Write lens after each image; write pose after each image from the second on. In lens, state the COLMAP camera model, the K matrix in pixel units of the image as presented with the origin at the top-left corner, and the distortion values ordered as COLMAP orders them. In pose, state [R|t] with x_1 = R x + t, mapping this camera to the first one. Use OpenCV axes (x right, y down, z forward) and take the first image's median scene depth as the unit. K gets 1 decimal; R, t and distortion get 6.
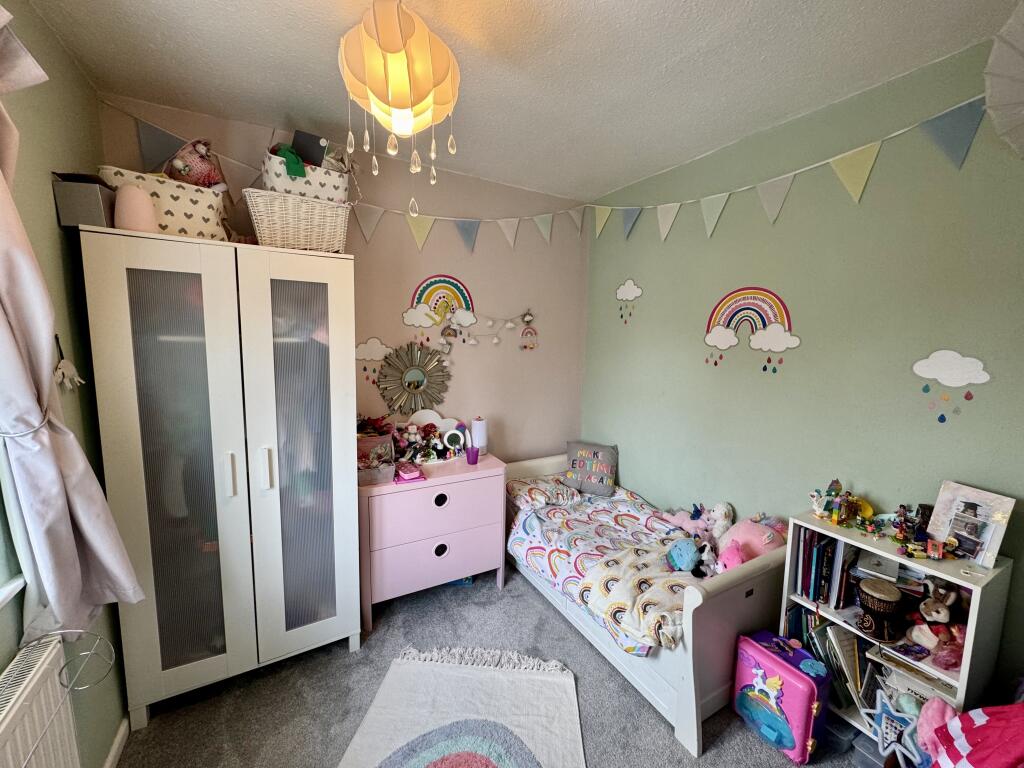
lens RADIAL K [[410.3, 0, 512.7], [0, 410.3, 385.7], [0, 0, 1]] dist [-0.002902, -0.000013]
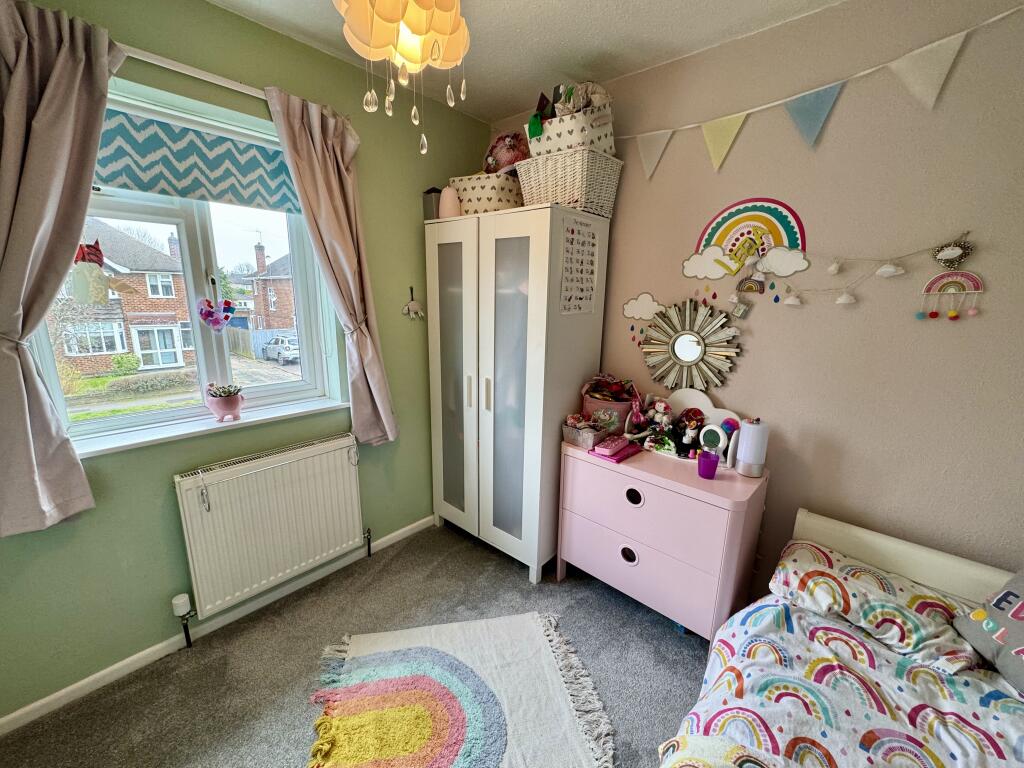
lens RADIAL K [[410.3, 0, 509.7], [0, 410.3, 386.2], [0, 0, 1]] dist [-0.002902, -0.000013]
pose [[0.301921, 0.201291, -0.931840, 0.411154], [-0.134971, 0.976634, 0.167236, -0.029911], [0.943730, 0.075279, 0.322035, 0.448135]]
